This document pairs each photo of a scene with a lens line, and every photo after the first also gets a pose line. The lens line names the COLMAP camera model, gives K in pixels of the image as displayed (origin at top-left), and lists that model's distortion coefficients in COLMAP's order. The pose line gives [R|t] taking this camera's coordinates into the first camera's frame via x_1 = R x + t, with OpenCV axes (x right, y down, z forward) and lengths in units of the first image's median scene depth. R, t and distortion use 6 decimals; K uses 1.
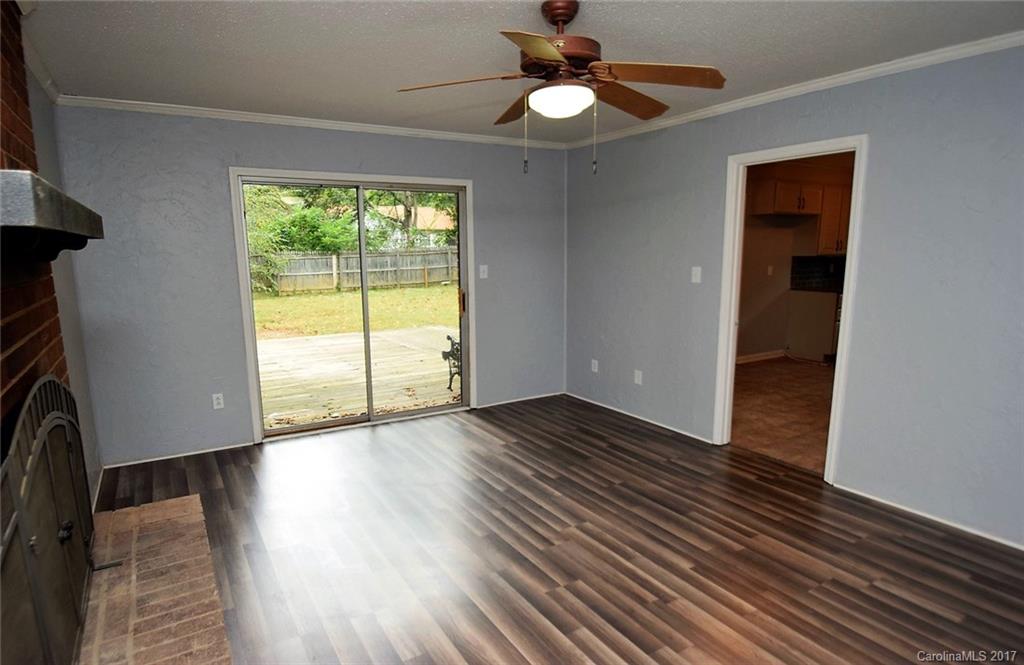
lens RADIAL K [[564.1, 0, 510.8], [0, 564.1, 345.6], [0, 0, 1]] dist [-0.015001, -0.000346]
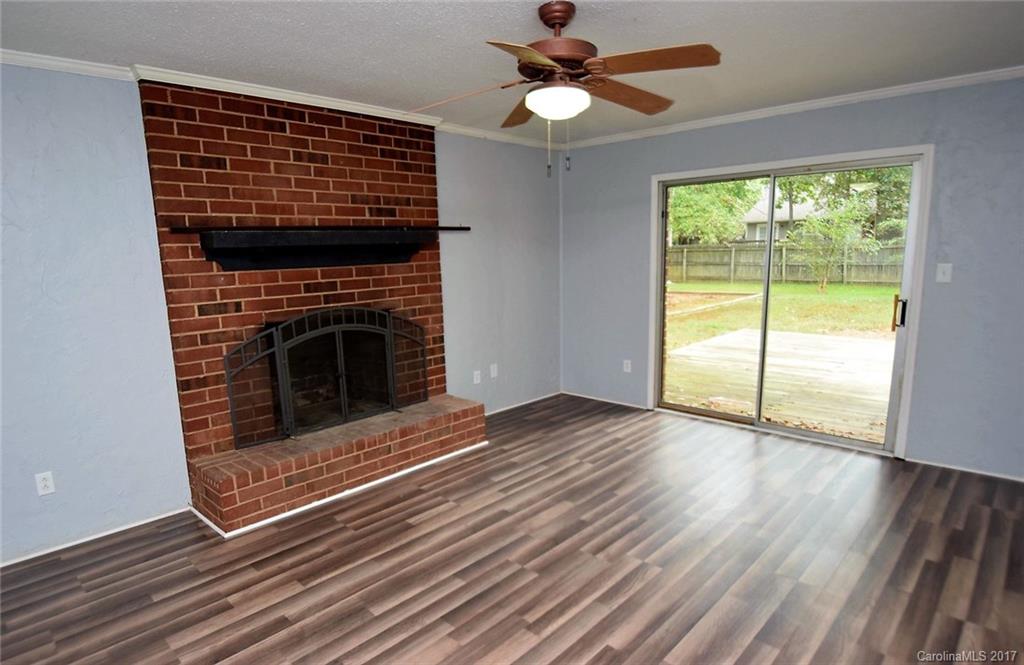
lens RADIAL K [[589.3, 0, 509.8], [0, 589.3, 364.0], [0, 0, 1]] dist [-0.049370, 0.000676]
pose [[0.260154, 0.186255, -0.947433, 0.569472], [-0.142399, 0.977891, 0.153142, -0.059858], [0.955009, 0.095073, 0.280925, 0.339372]]
